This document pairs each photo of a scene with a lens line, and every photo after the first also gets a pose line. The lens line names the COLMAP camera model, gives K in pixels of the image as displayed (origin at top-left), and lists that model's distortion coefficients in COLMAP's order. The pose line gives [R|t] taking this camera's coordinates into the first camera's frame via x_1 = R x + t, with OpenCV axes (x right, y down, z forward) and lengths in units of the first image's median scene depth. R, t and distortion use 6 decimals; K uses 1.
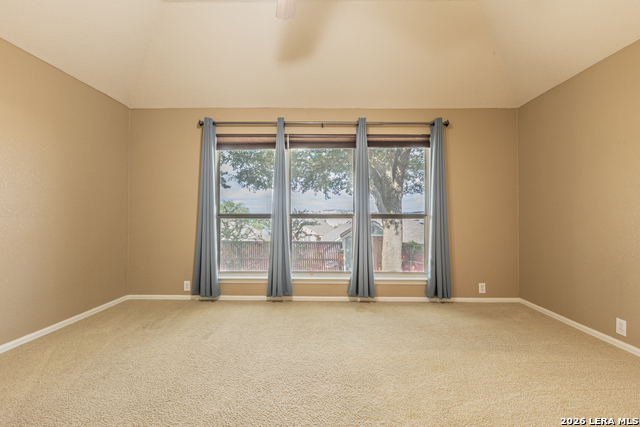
lens RADIAL K [[287.5, 0, 315.2], [0, 287.5, 212.2], [0, 0, 1]] dist [0.010657, -0.002565]
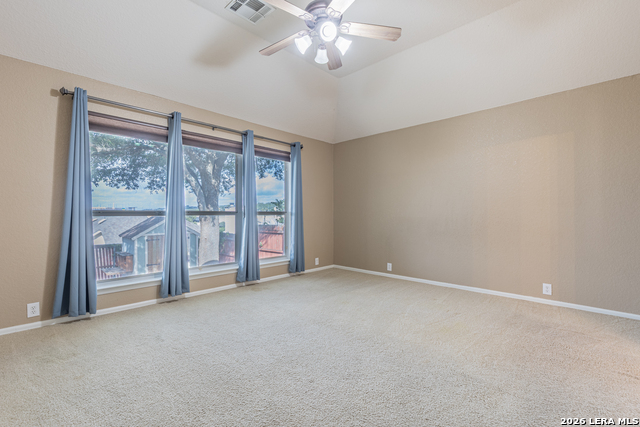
lens RADIAL K [[287.5, 0, 313.2], [0, 287.5, 214.1], [0, 0, 1]] dist [0.010657, -0.002565]
pose [[0.694479, -0.003767, 0.719503, -0.494599], [-0.007009, 0.999903, 0.012000, 0.001623], [-0.719479, -0.013377, 0.694385, -0.011271]]
